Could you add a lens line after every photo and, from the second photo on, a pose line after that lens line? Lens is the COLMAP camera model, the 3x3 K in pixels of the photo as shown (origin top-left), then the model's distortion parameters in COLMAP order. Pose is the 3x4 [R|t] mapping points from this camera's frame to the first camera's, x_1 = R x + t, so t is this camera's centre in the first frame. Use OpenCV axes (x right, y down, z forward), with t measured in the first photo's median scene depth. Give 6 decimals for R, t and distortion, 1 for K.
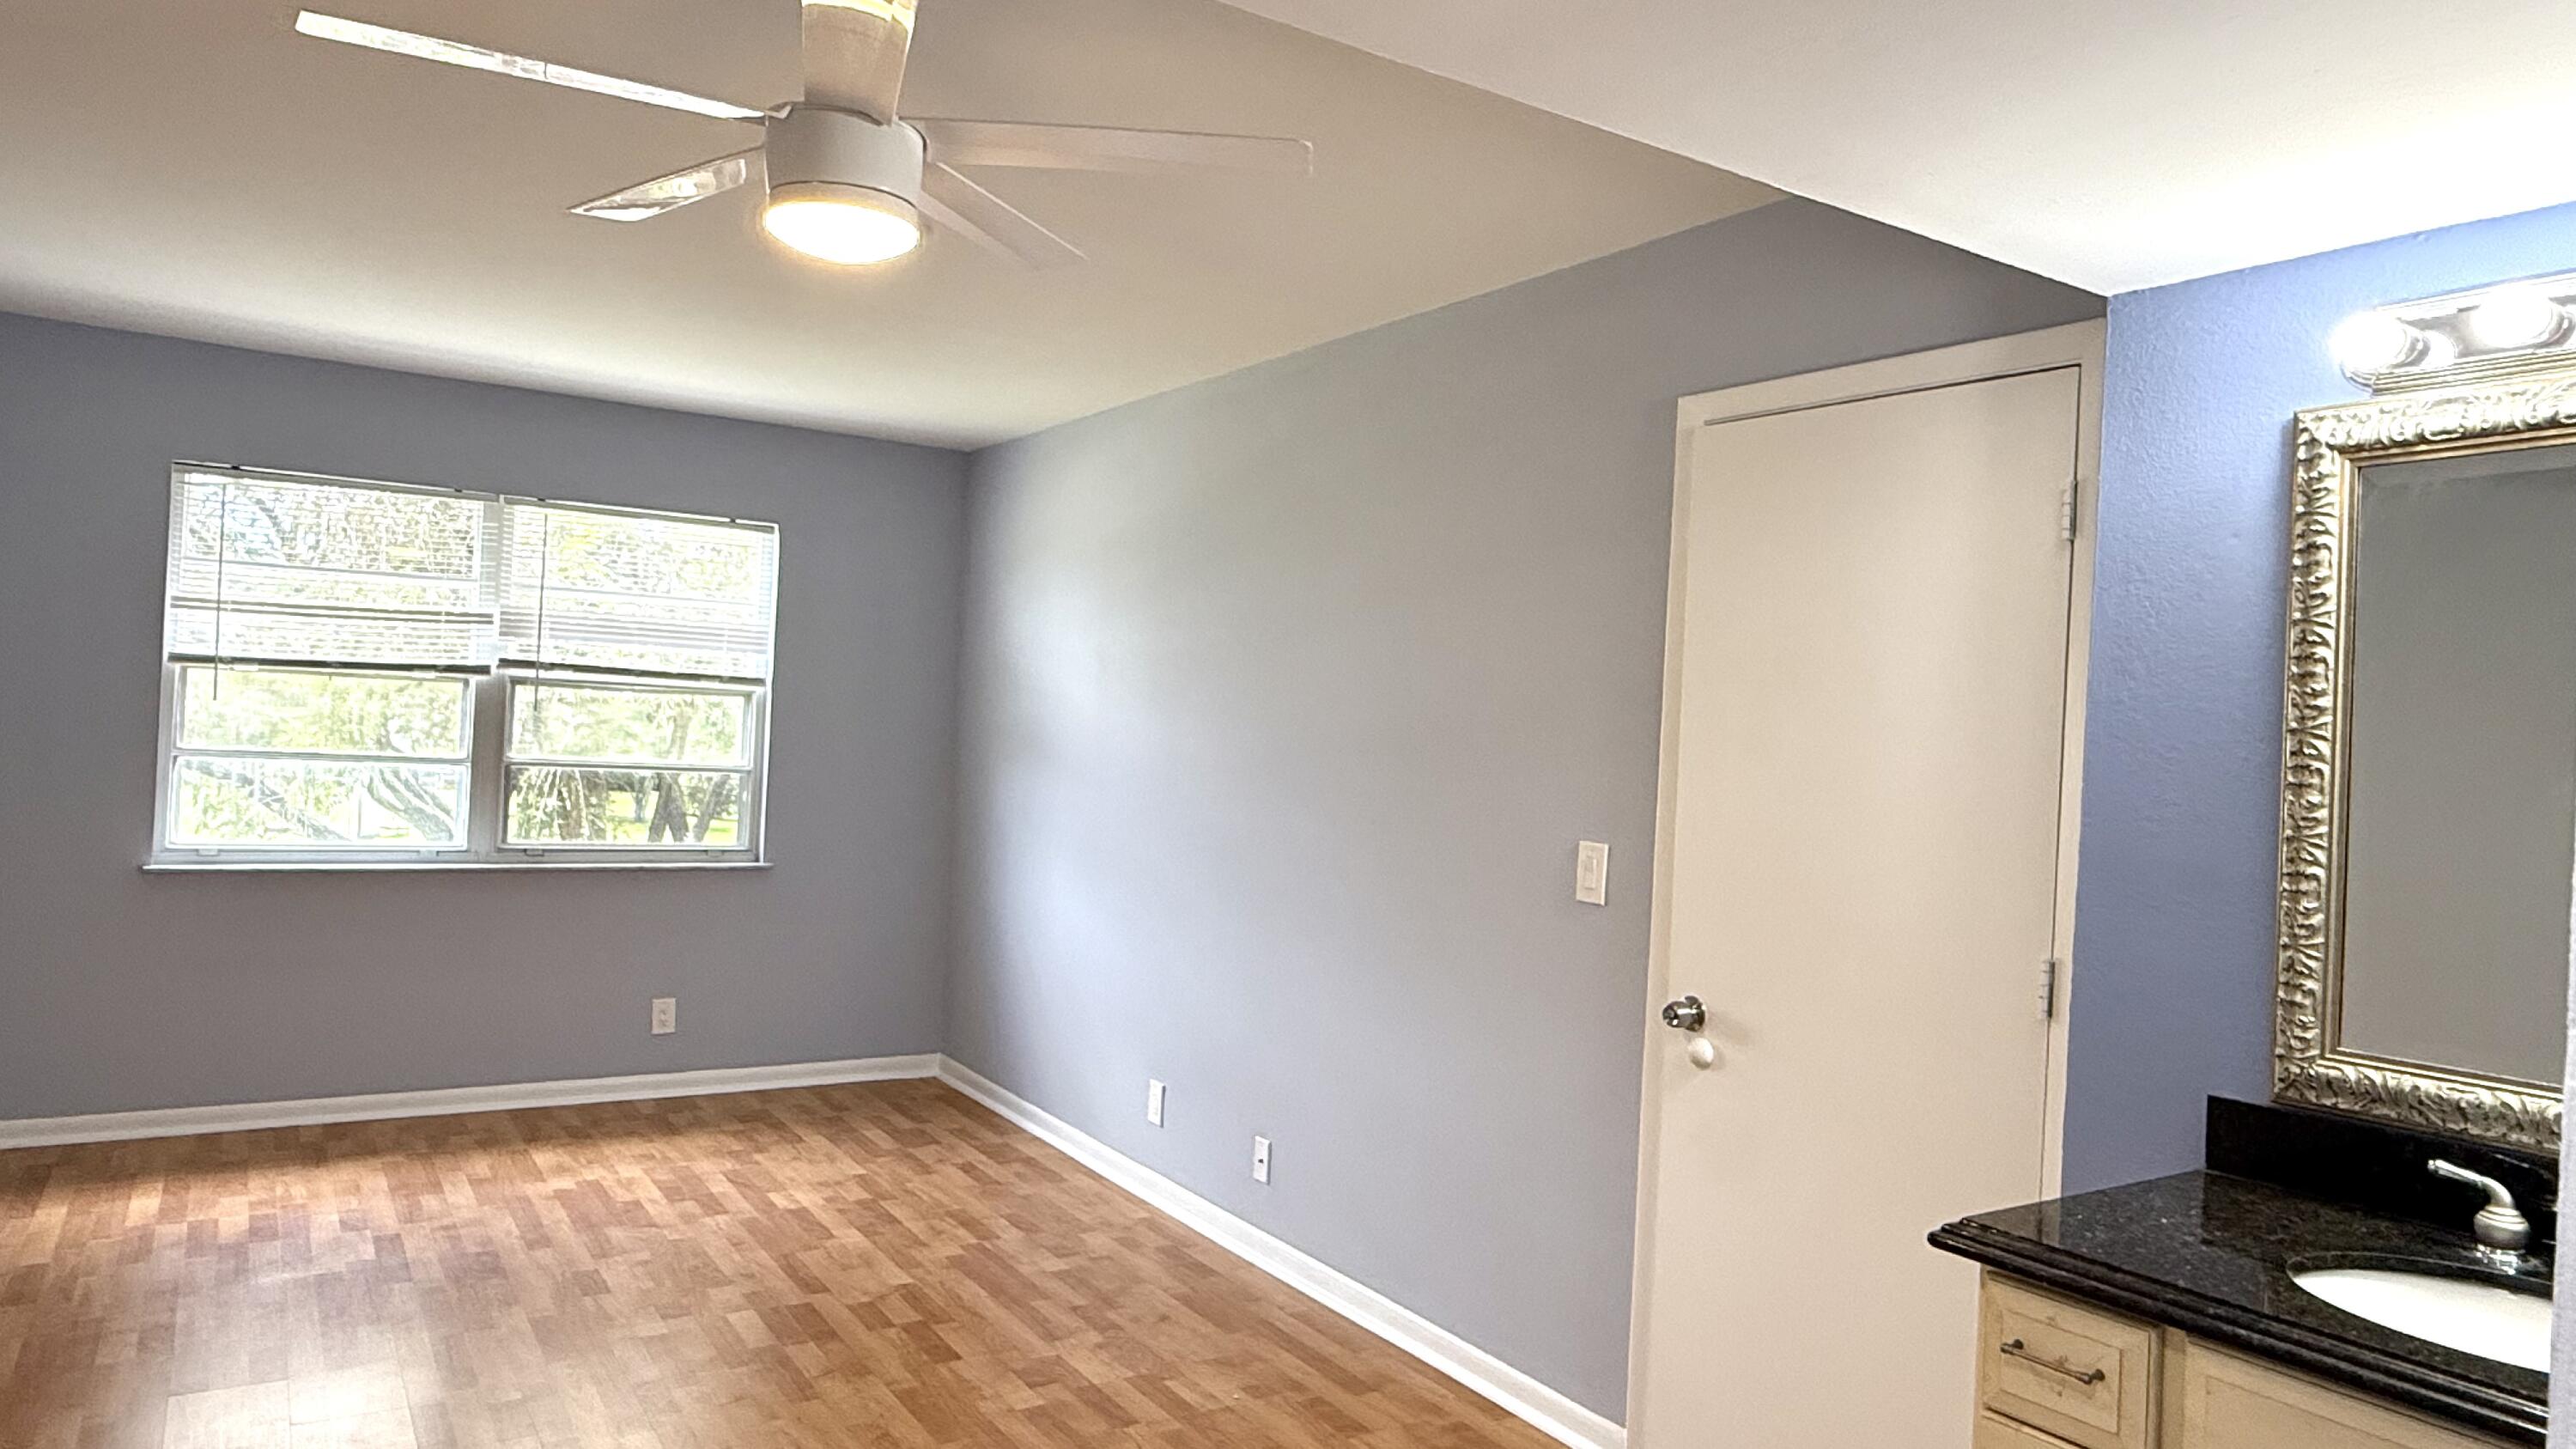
lens RADIAL K [[1625.2, 0, 1274.0], [0, 1625.2, 720.1], [0, 0, 1]] dist [-0.001591, 0.008267]
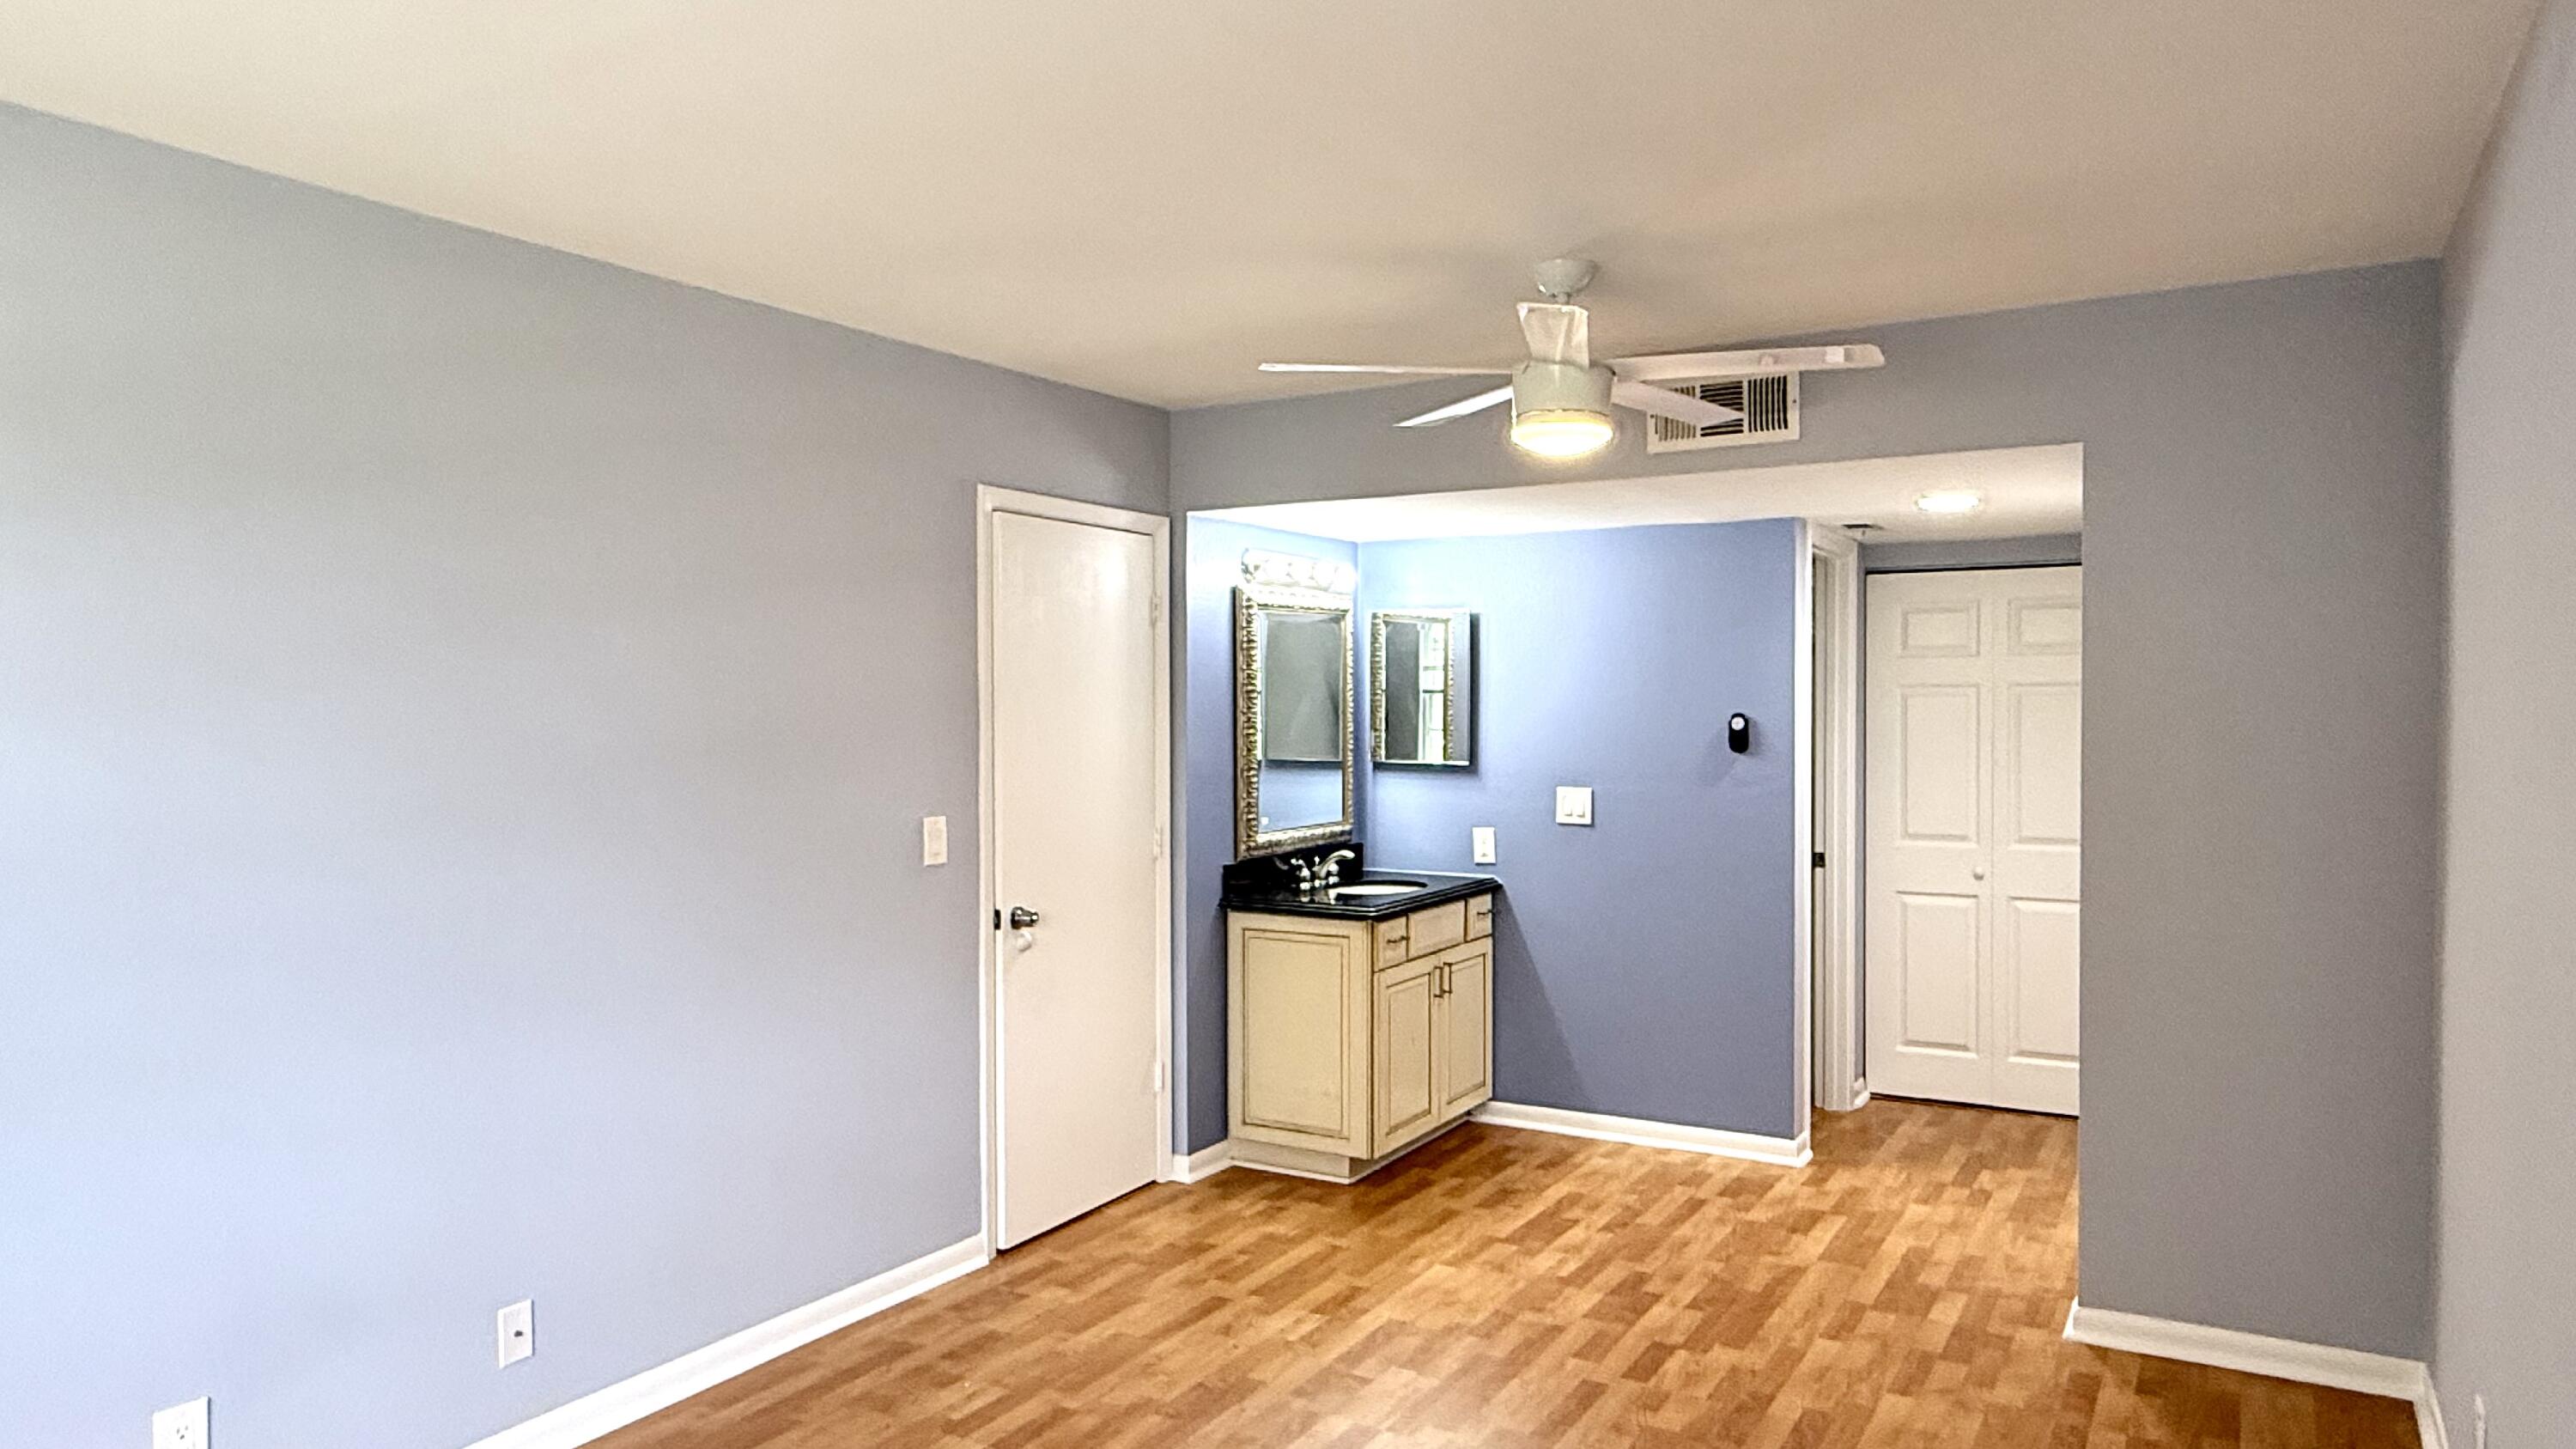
lens RADIAL K [[1625.2, 0, 1276.2], [0, 1625.2, 729.5], [0, 0, 1]] dist [-0.001591, 0.008267]
pose [[-0.441214, -0.057176, 0.895579, -1.659166], [-0.017874, 0.998330, 0.054930, -0.107298], [-0.897224, 0.008228, -0.441499, 2.071837]]
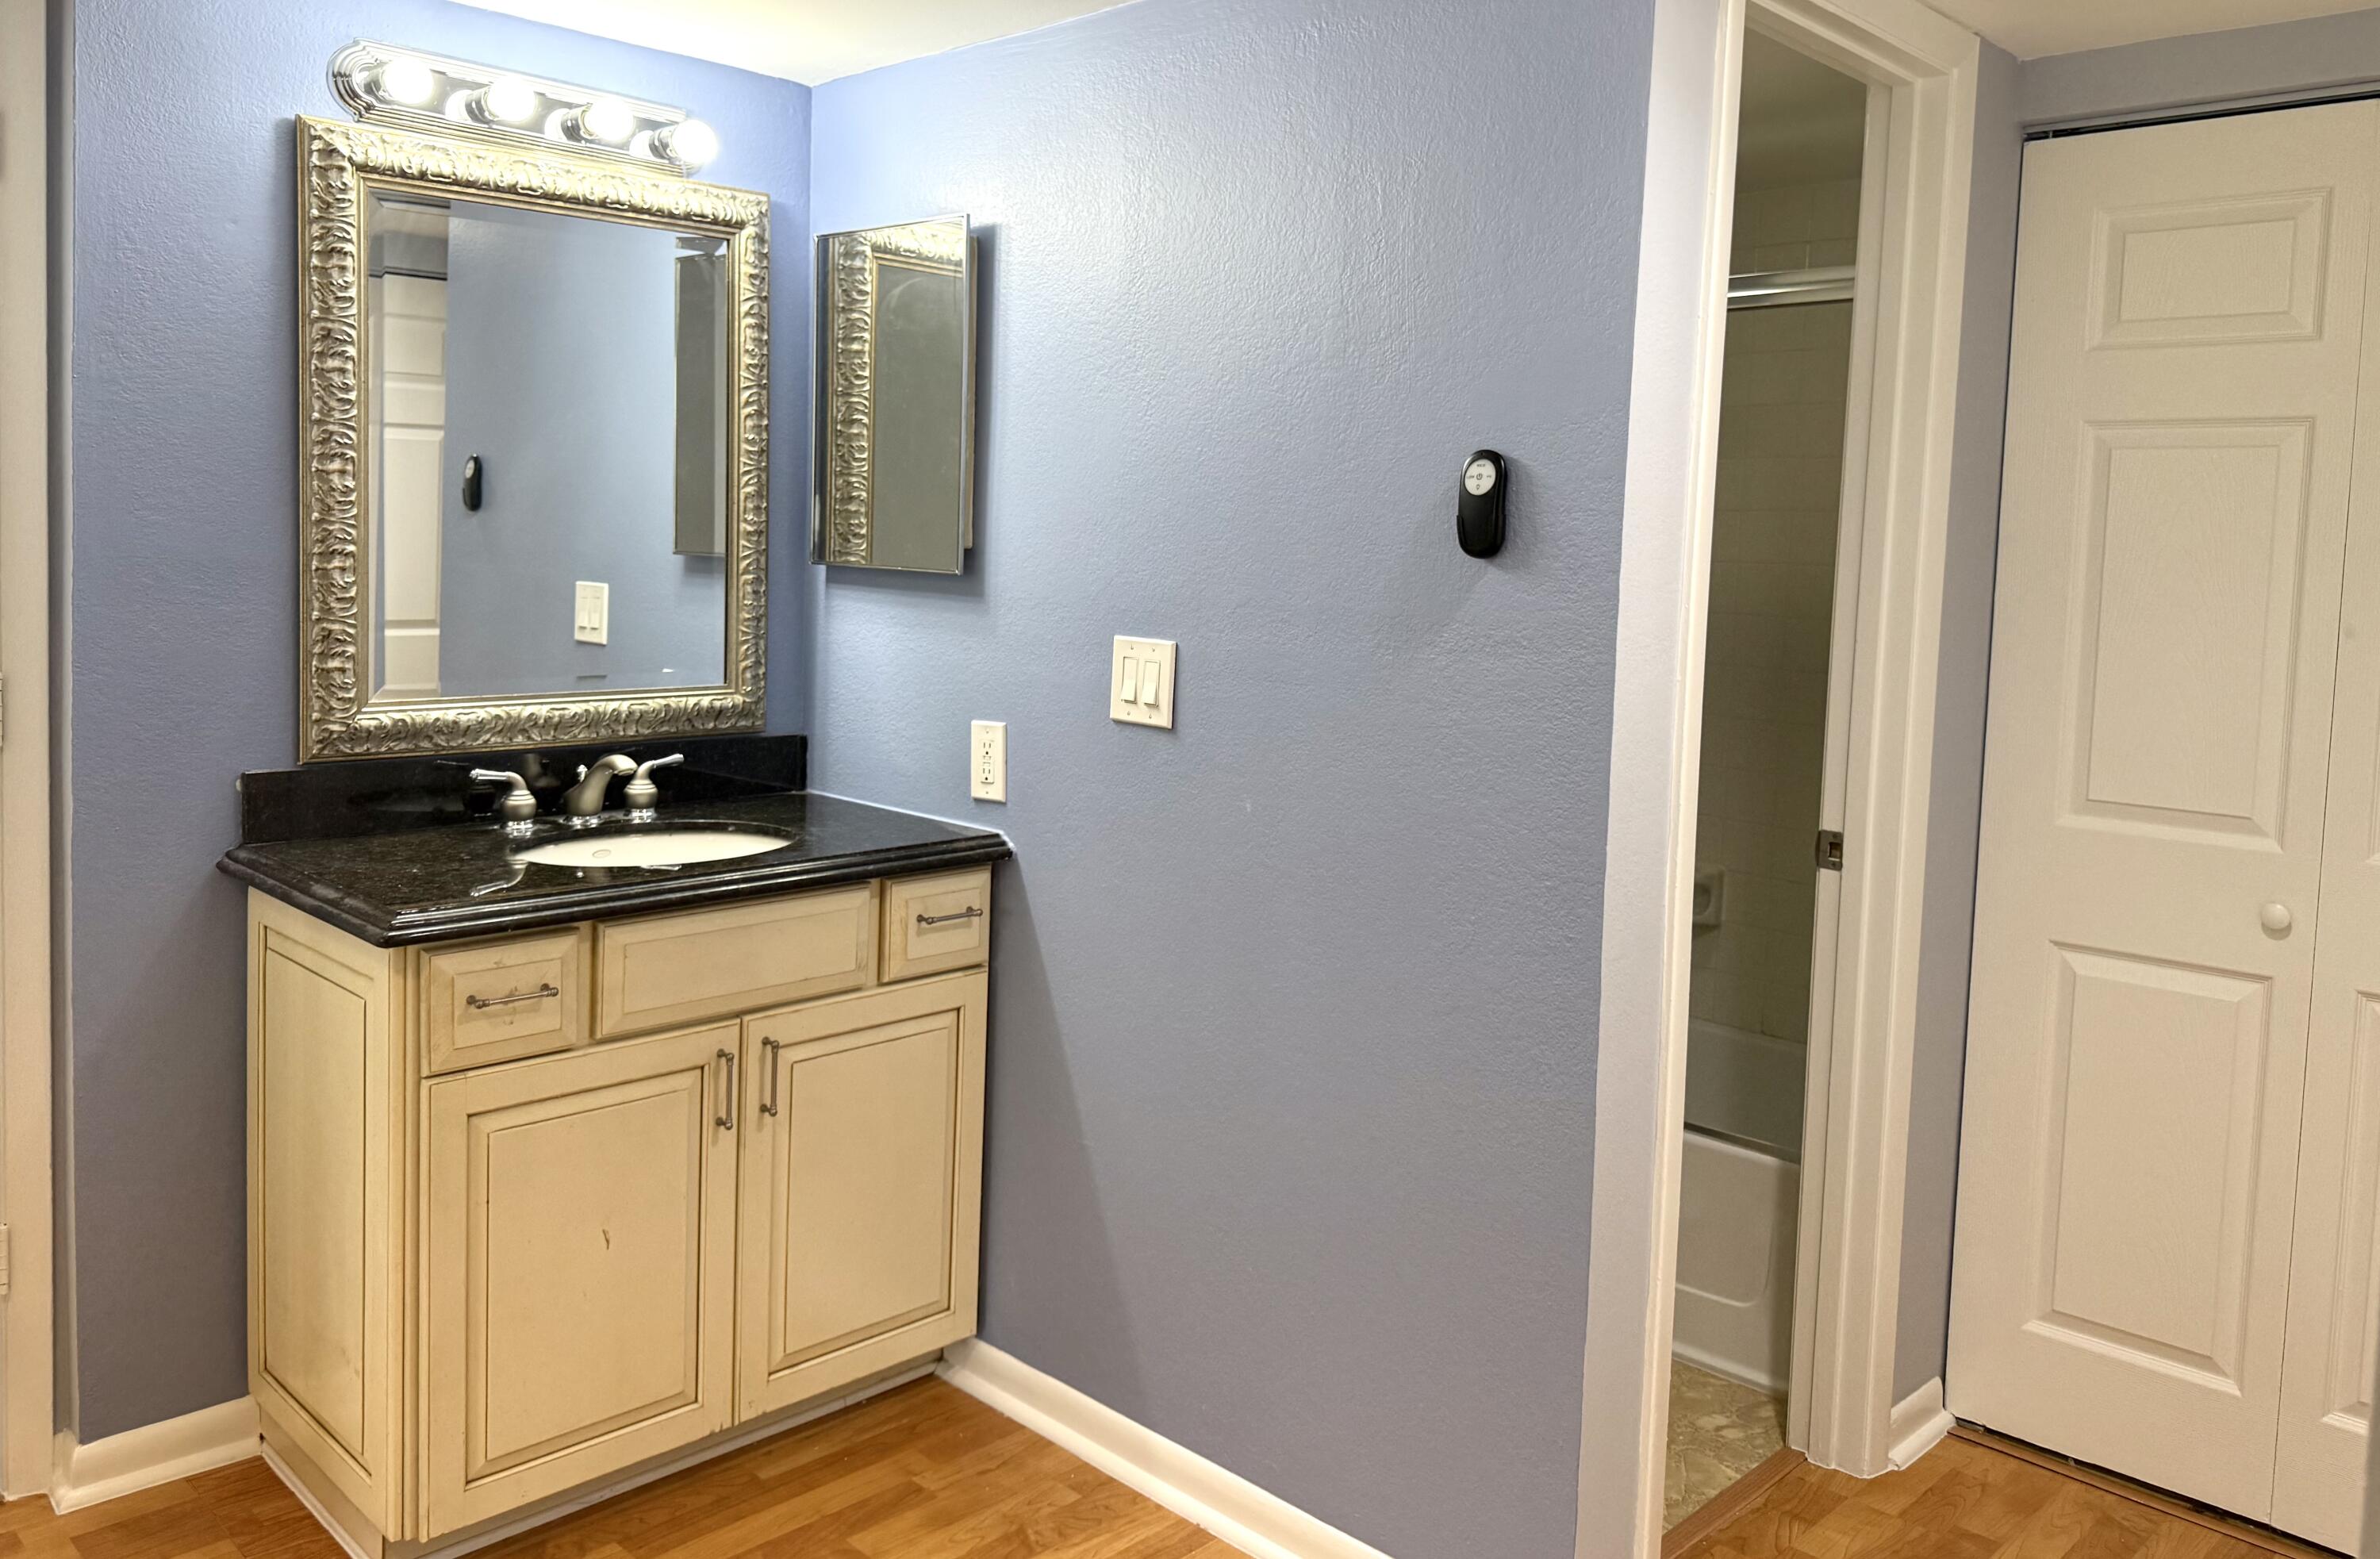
lens RADIAL K [[1781.7, 0, 1142.0], [0, 1781.7, 649.4], [0, 0, 1]] dist [0.023120, -0.022939]
pose [[-0.199505, -0.115273, 0.973093, -0.656208], [-0.043061, 0.993129, 0.108818, 0.004266], [-0.978950, -0.020193, -0.203098, 0.700984]]
